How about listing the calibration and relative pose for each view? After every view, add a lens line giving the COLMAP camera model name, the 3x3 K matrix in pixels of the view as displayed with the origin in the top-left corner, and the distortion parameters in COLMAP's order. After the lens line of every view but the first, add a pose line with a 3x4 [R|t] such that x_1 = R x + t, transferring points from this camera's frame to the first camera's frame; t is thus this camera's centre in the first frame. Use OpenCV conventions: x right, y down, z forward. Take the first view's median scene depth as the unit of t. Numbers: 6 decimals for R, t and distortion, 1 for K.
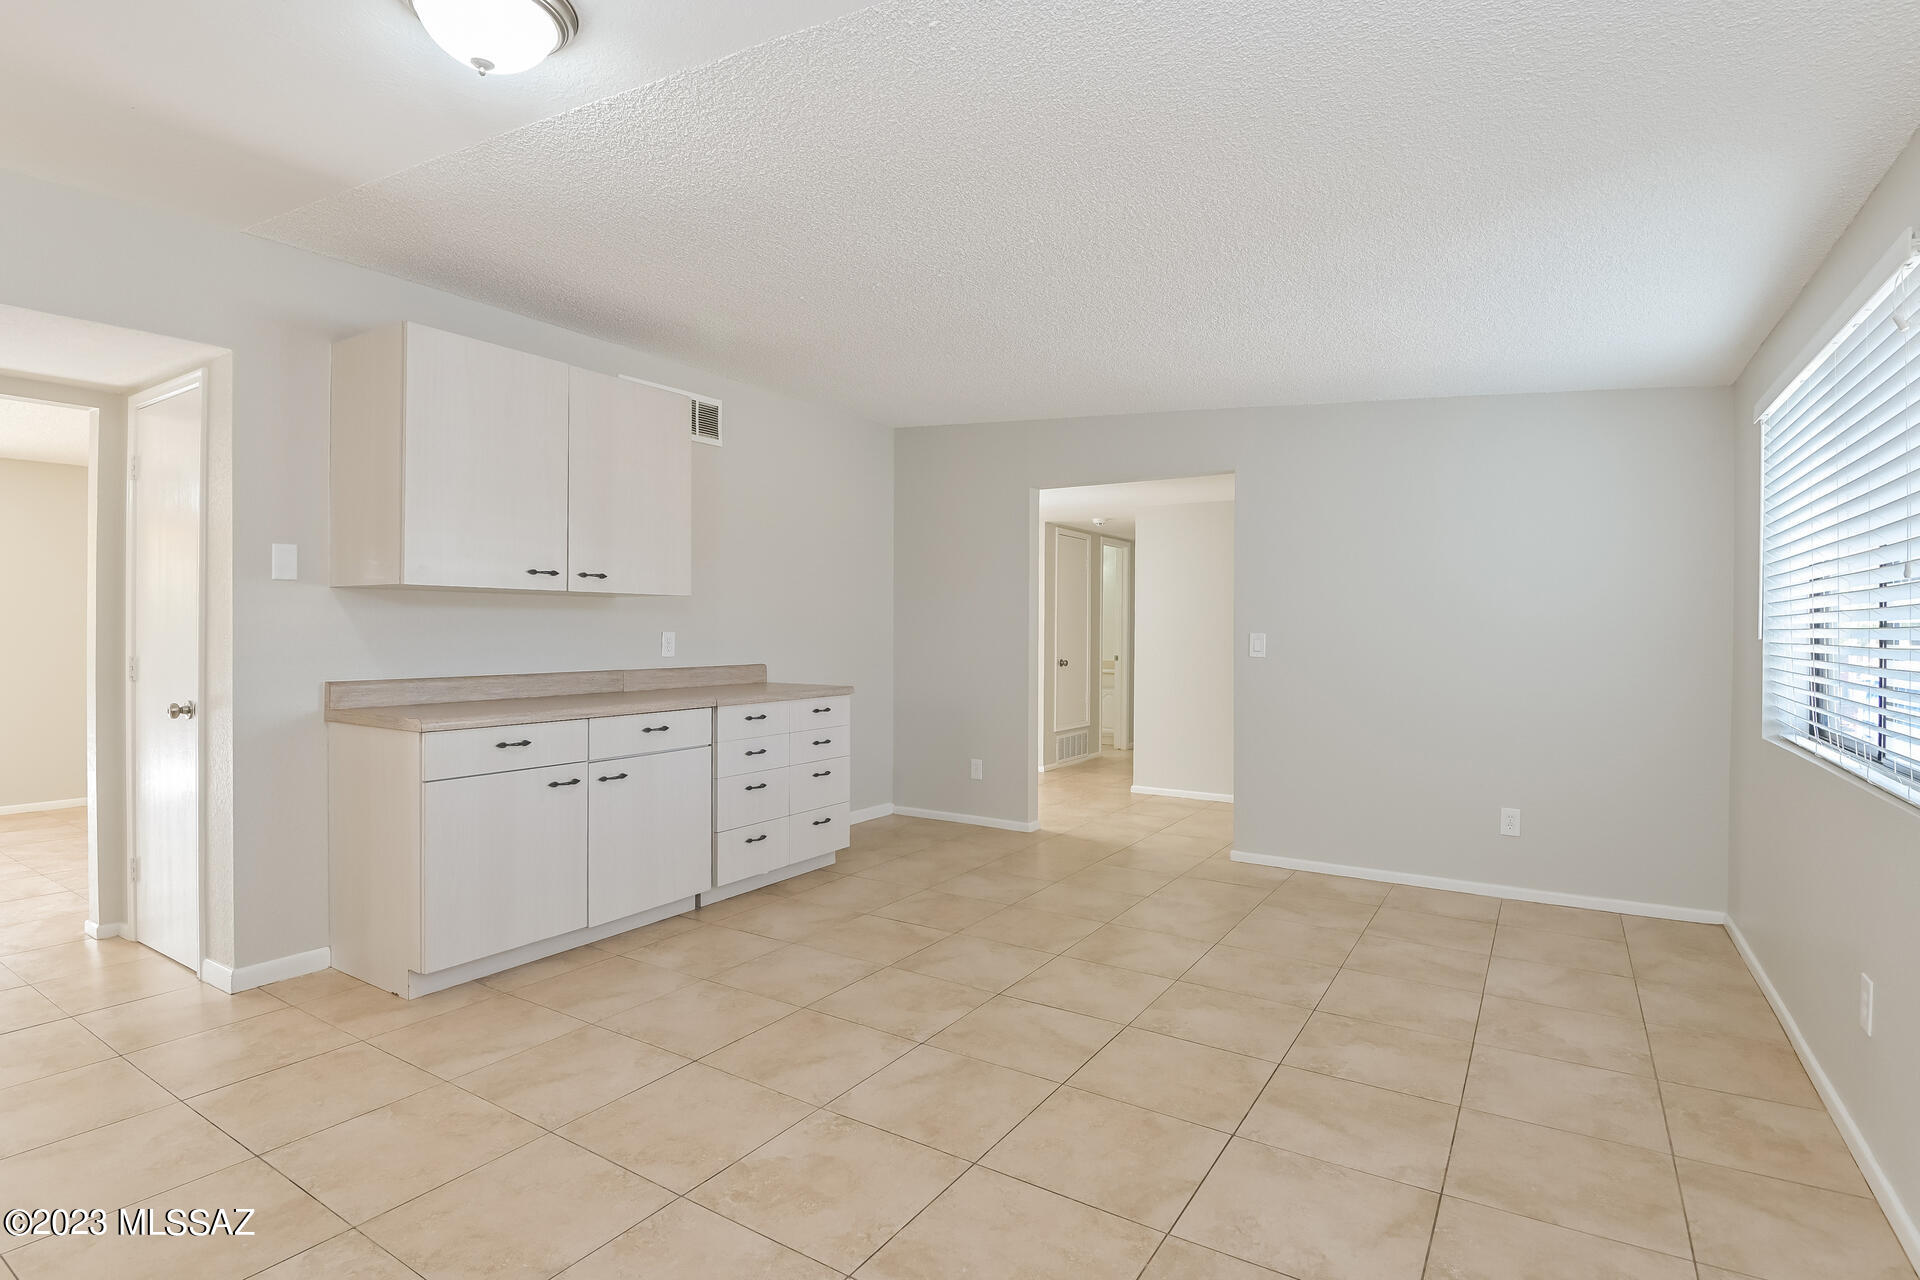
lens RADIAL K [[933.8, 0, 957.3], [0, 933.8, 637.7], [0, 0, 1]] dist [0.000064, -0.000004]
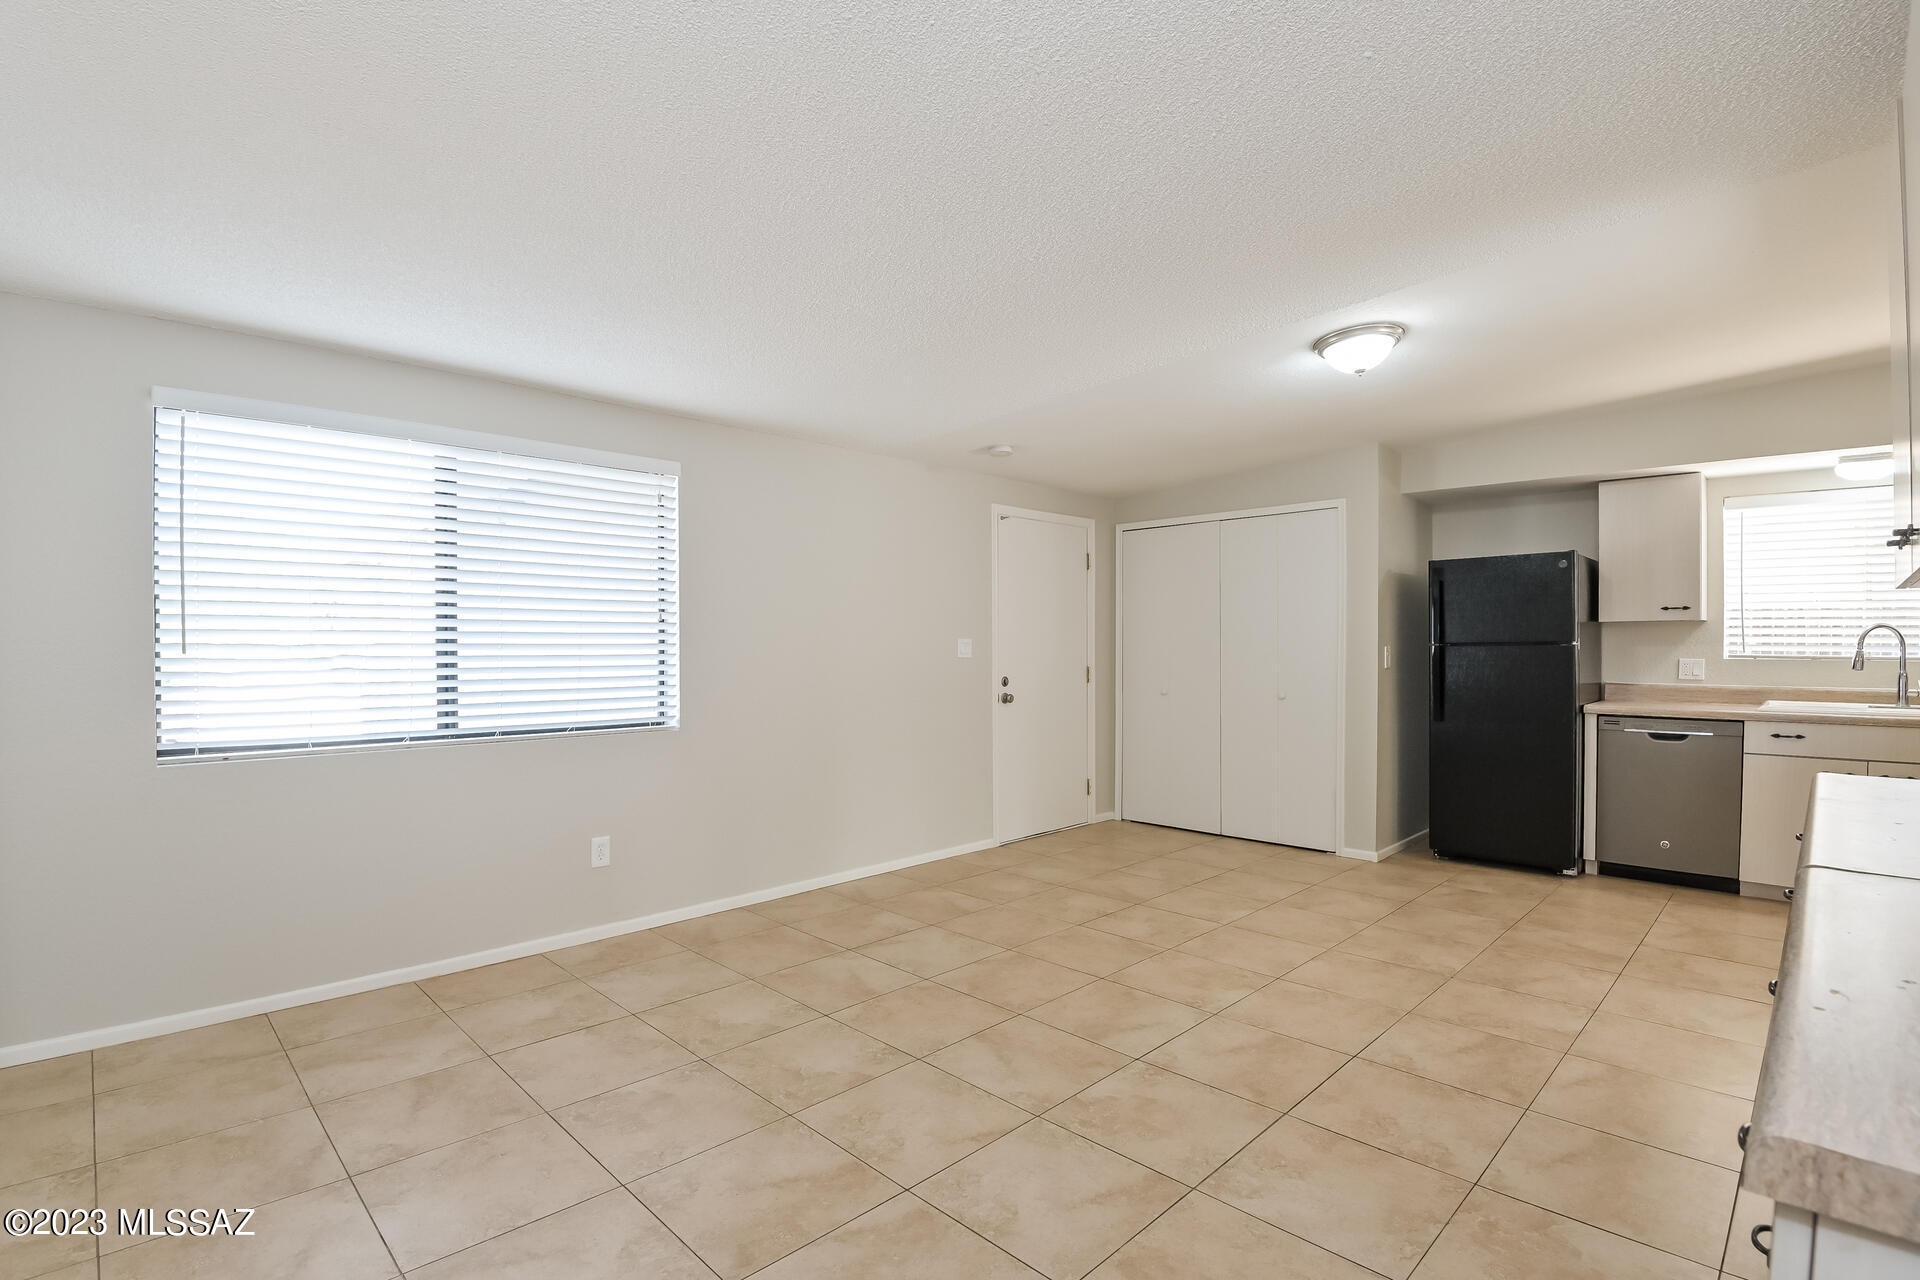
lens RADIAL K [[891.0, 0, 963.9], [0, 891.0, 639.9], [0, 0, 1]] dist [0.003984, -0.000175]
pose [[-0.975486, -0.007813, 0.219921, -0.063836], [-0.006597, 0.999959, 0.006263, -0.021869], [-0.219961, 0.004658, -0.975498, 1.974067]]
